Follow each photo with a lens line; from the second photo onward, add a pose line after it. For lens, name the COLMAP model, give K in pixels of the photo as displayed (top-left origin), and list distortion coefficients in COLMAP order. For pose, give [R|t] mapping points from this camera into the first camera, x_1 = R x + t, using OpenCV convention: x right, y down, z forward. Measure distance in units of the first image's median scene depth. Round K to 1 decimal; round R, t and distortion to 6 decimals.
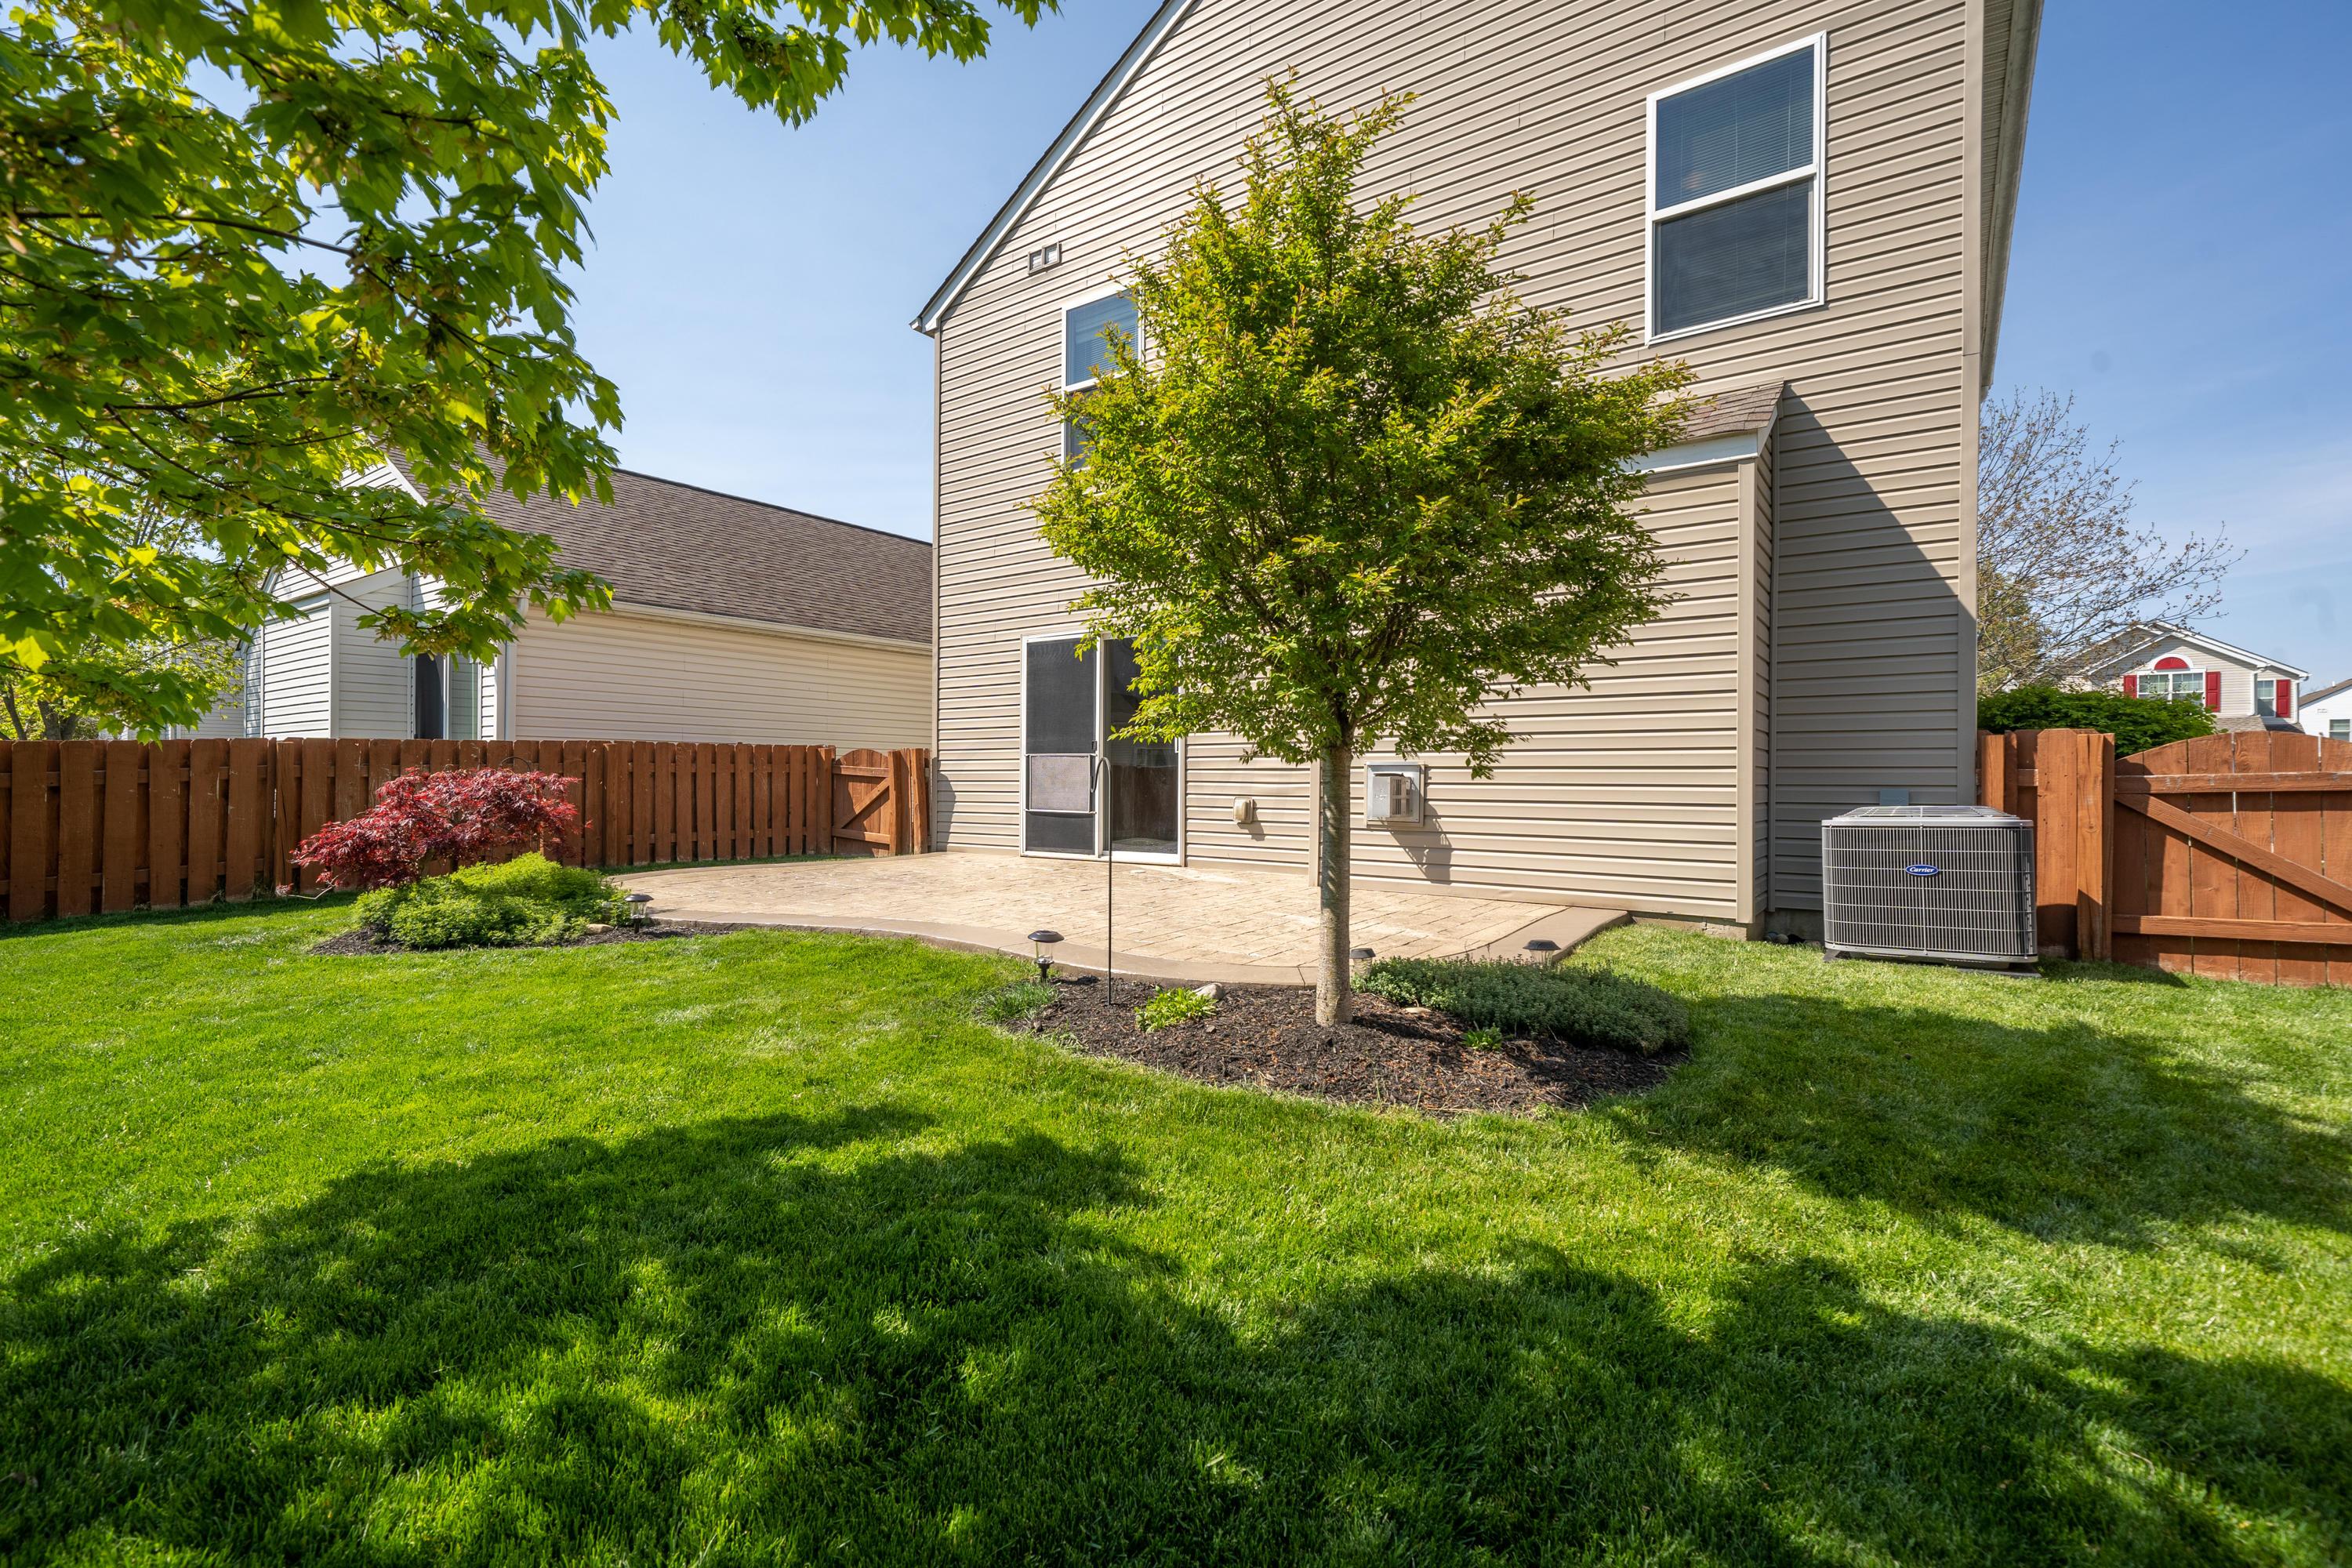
lens RADIAL K [[1049.6, 0, 1157.4], [0, 1049.6, 781.6], [0, 0, 1]] dist [0.002610, 0.001819]
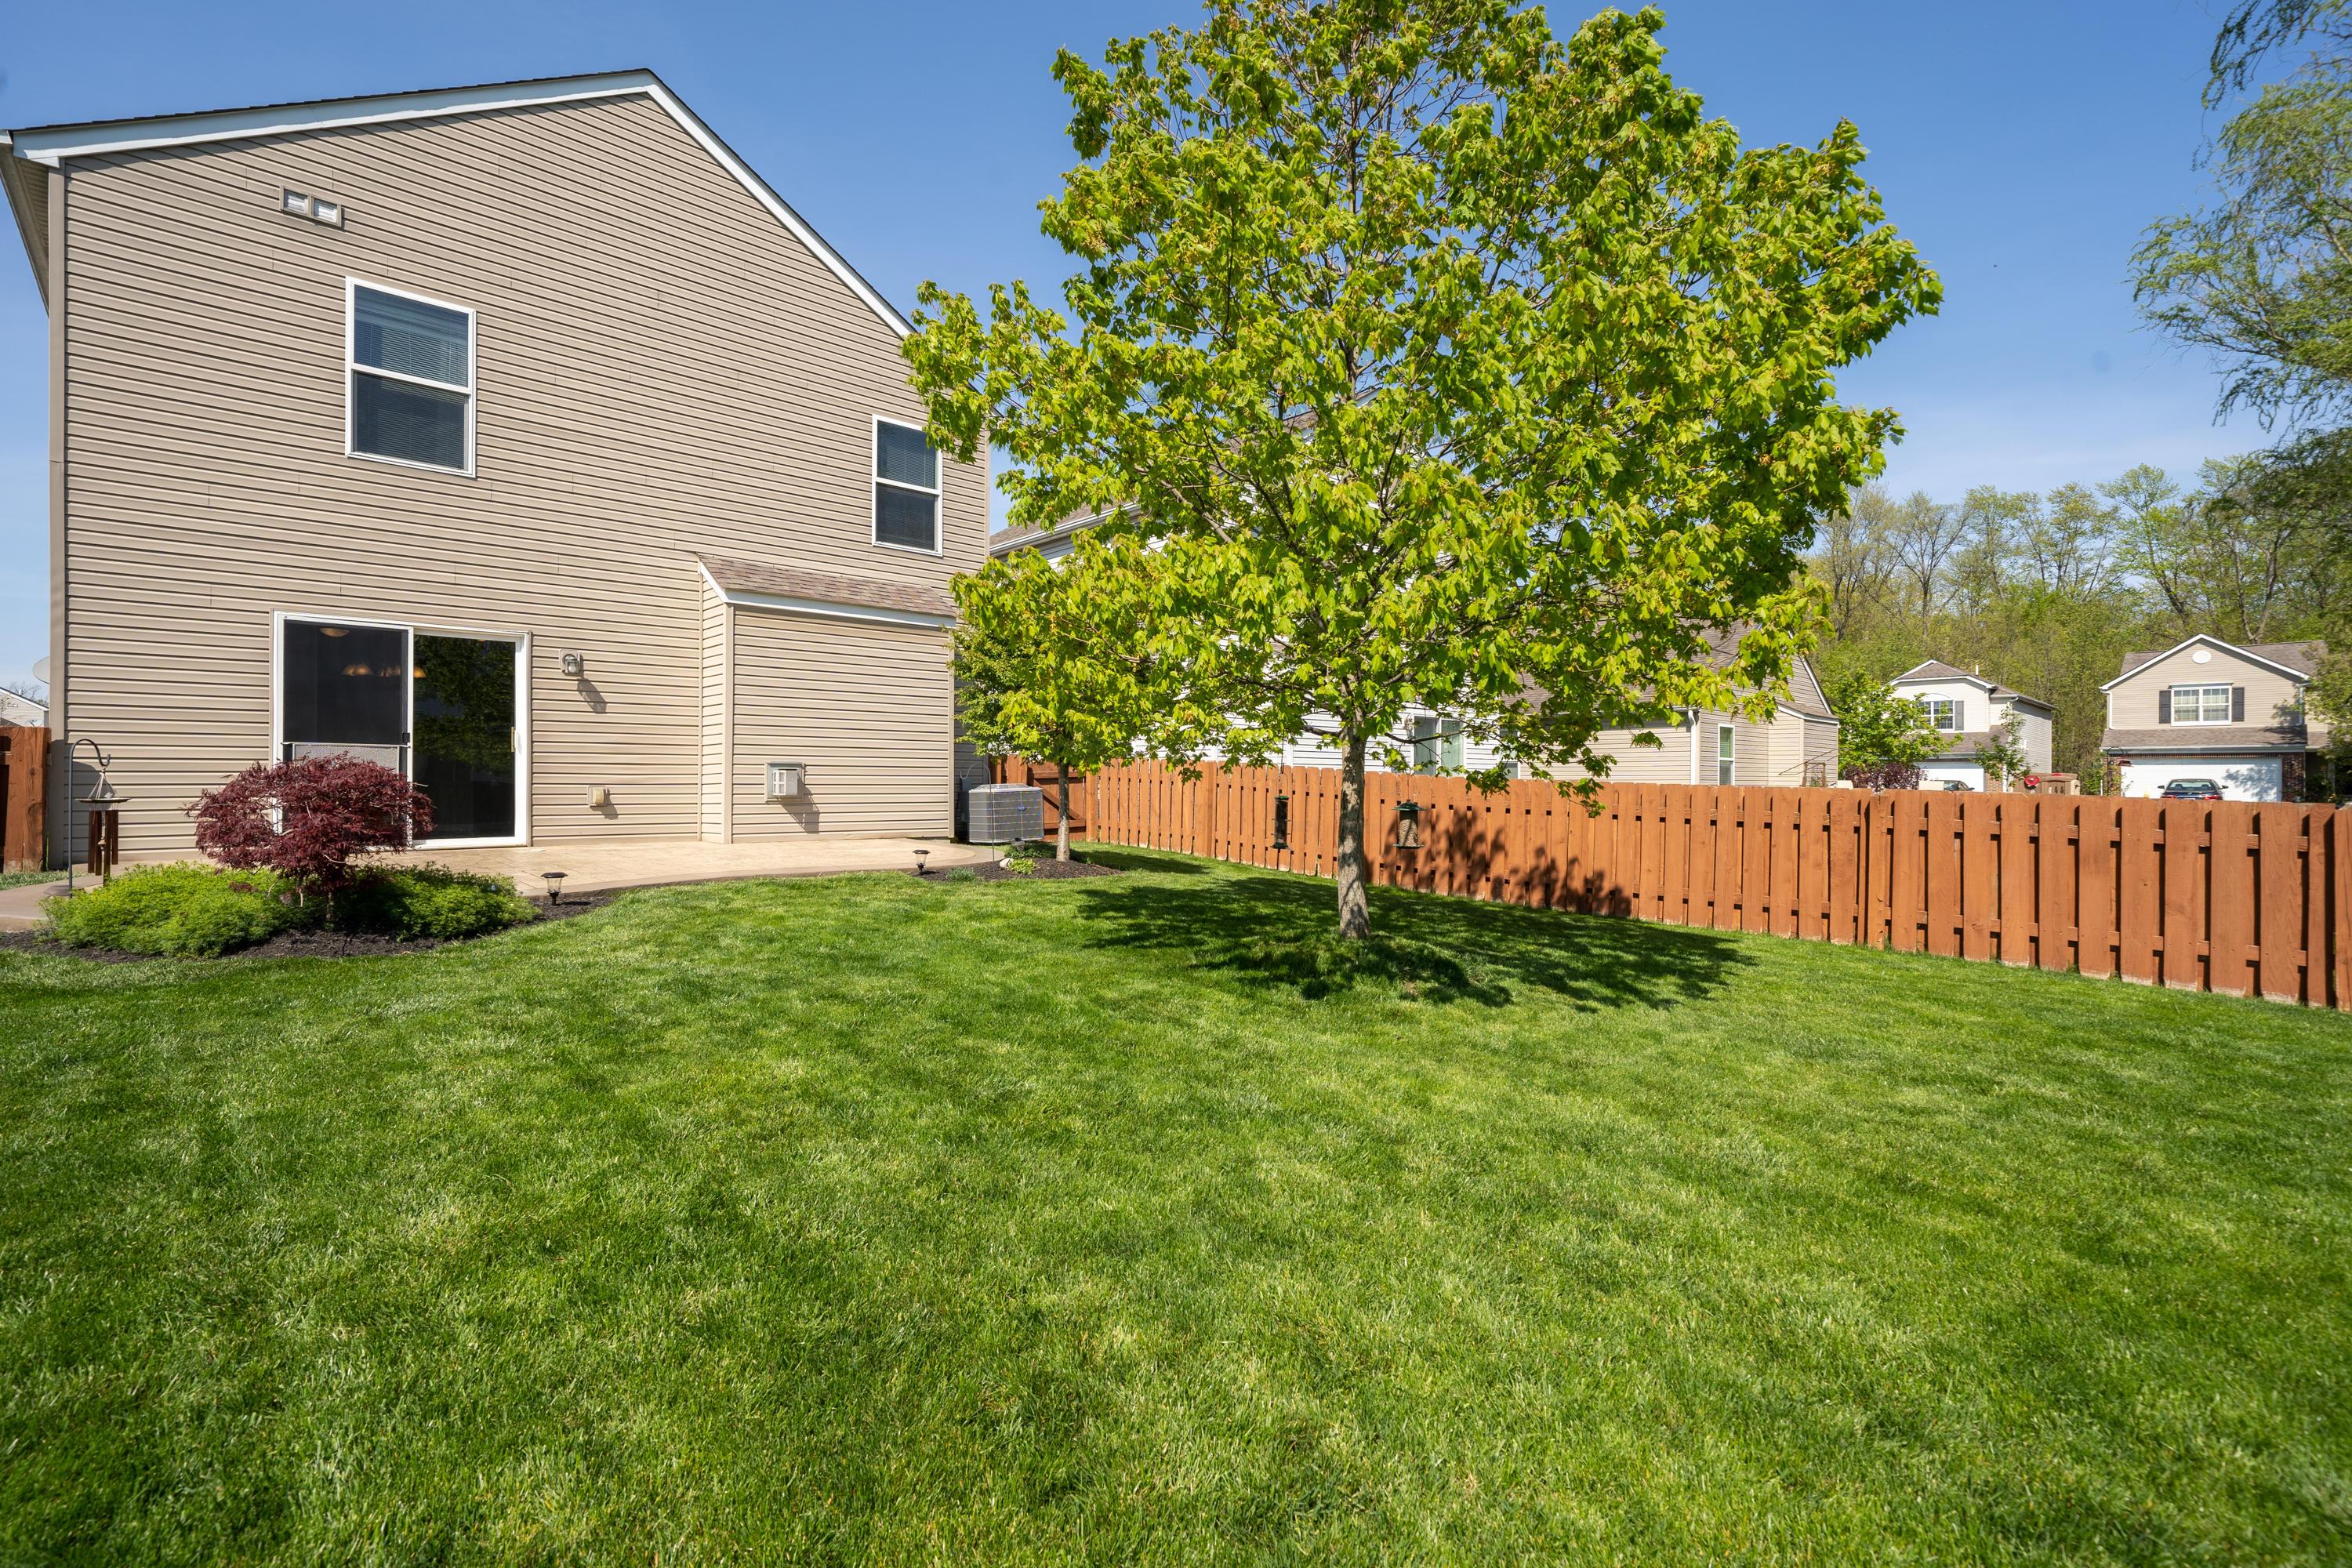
lens RADIAL K [[1049.6, 0, 1175.0], [0, 1049.6, 782.2], [0, 0, 1]] dist [0.002610, 0.001819]
pose [[0.171267, -0.008502, 0.985188, -0.919954], [-0.004433, 0.999946, 0.009400, -0.003611], [-0.985215, -0.005977, 0.171220, 0.091203]]
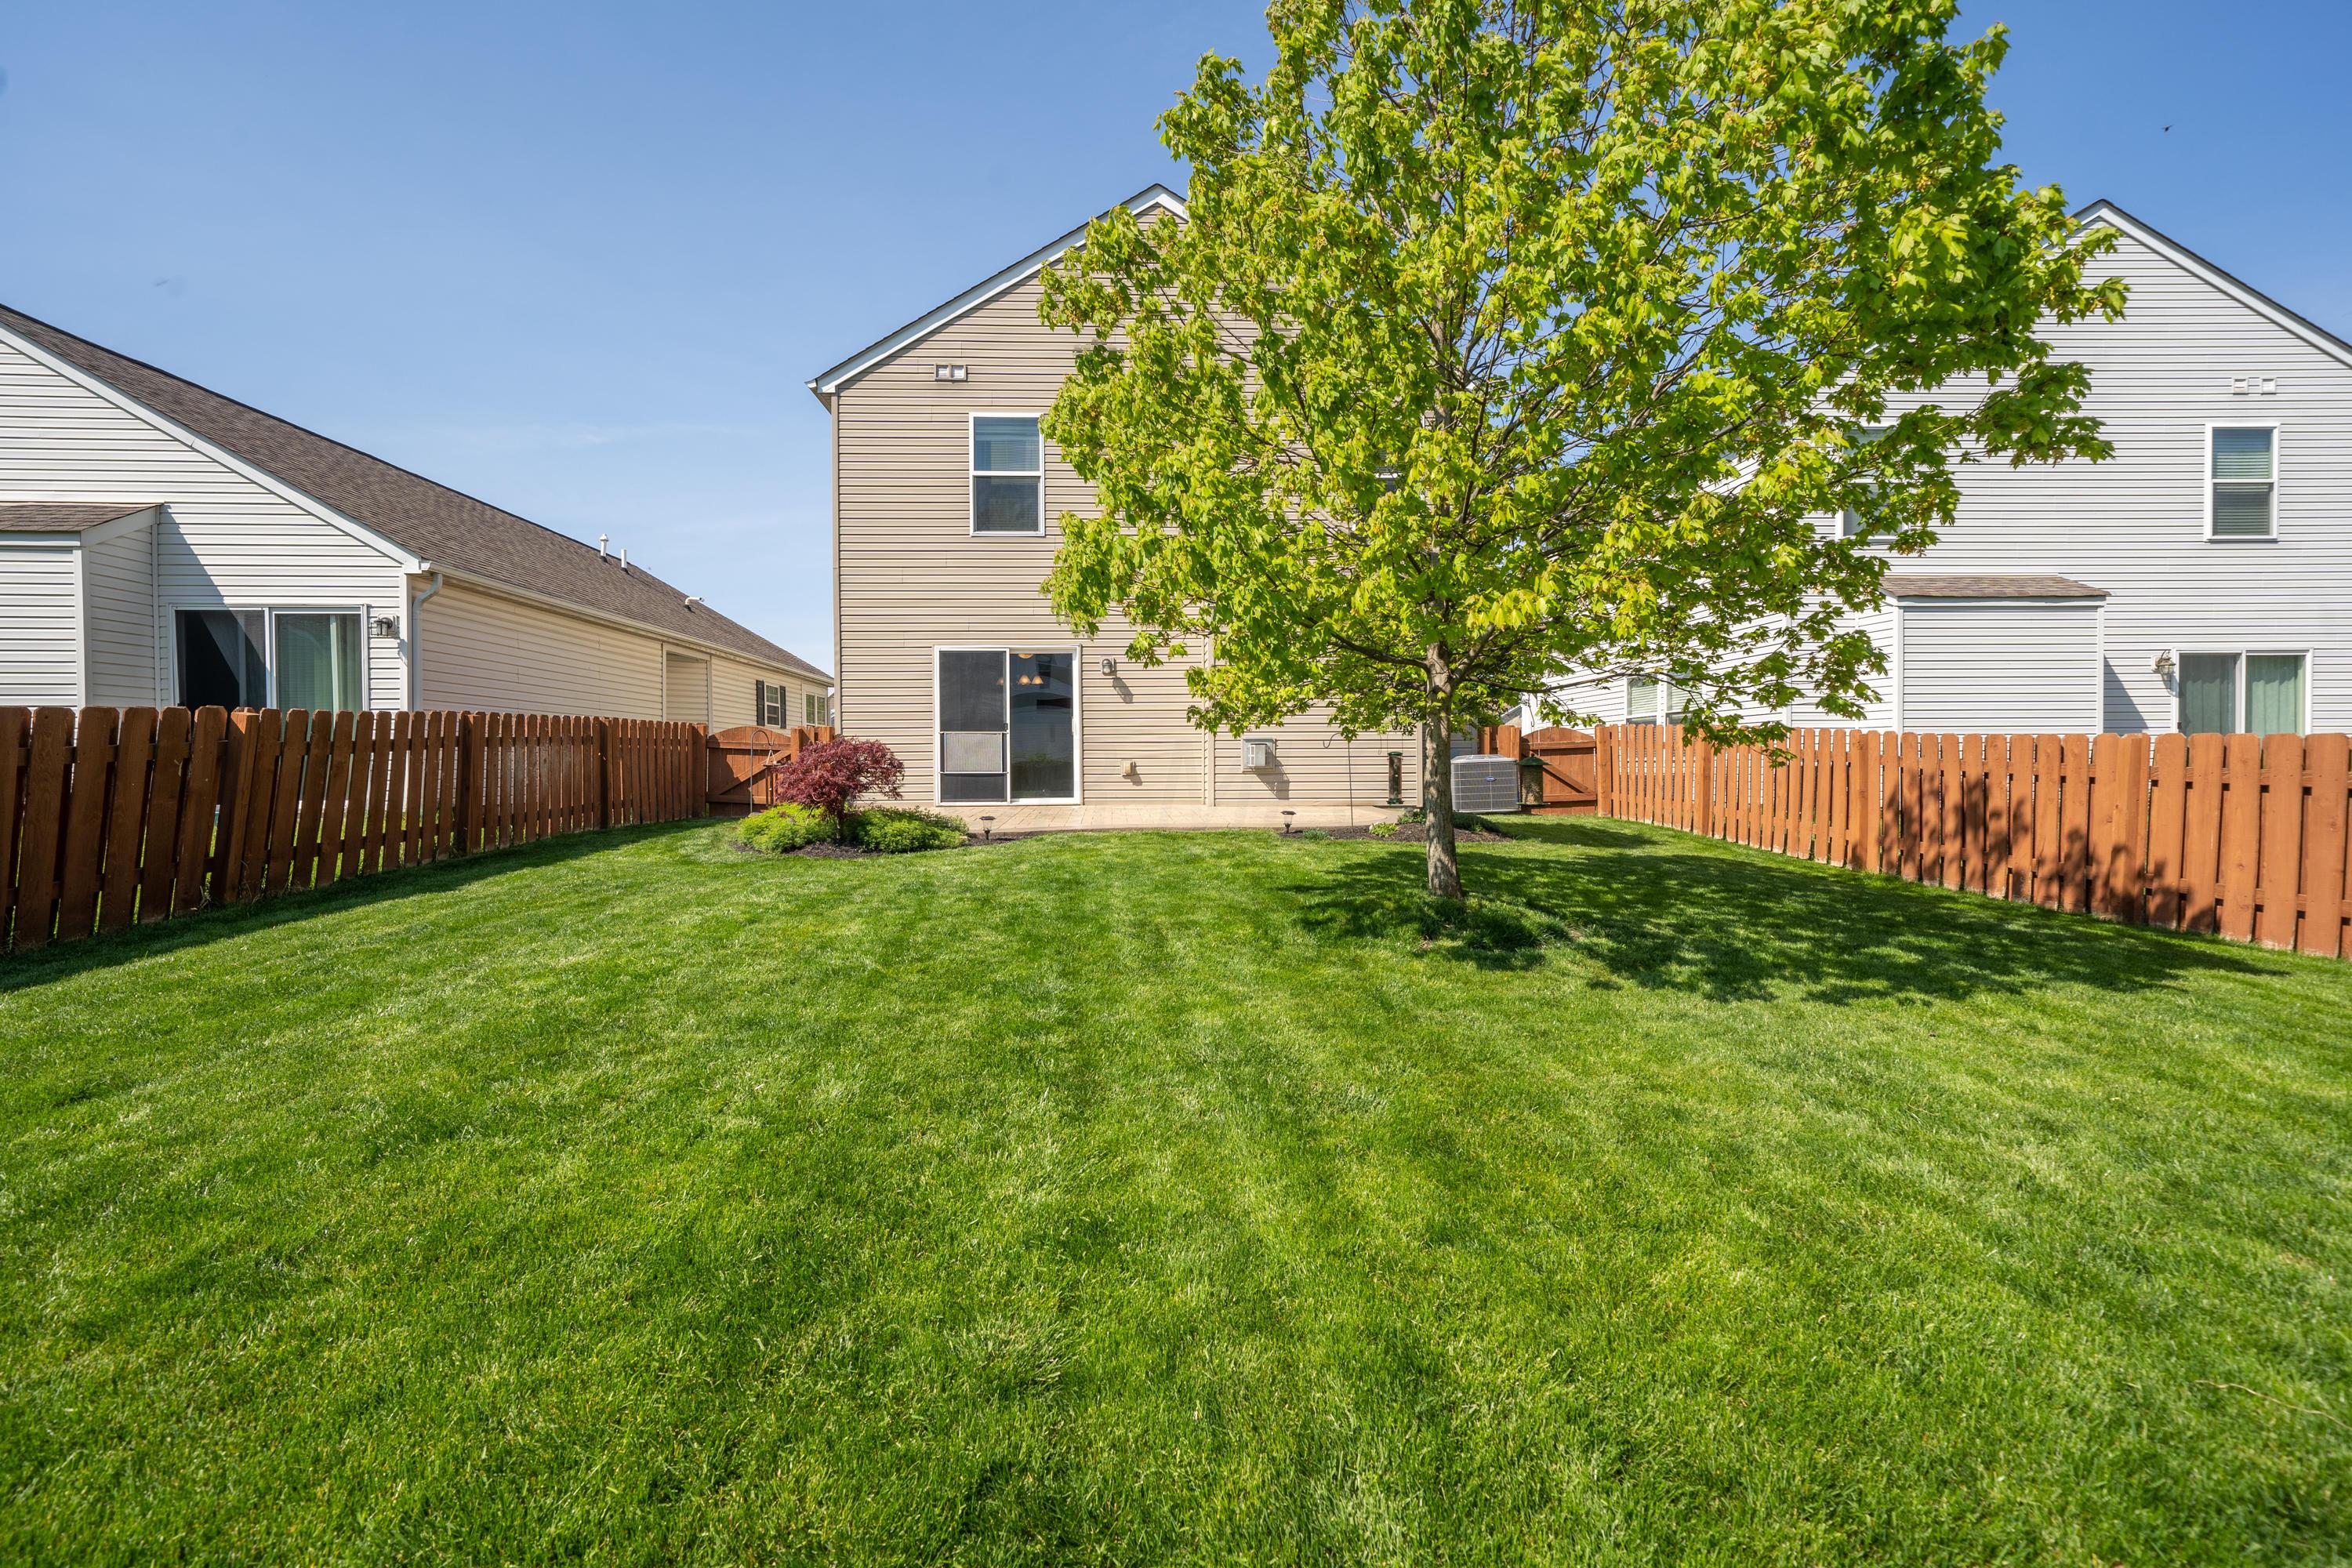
lens RADIAL K [[1049.6, 0, 1166.0], [0, 1049.6, 777.9], [0, 0, 1]] dist [0.002610, 0.001819]
pose [[0.774945, -0.020204, 0.631705, -0.791024], [0.011407, 0.999773, 0.017982, 0.013462], [-0.631925, -0.006729, 0.775000, -0.257888]]
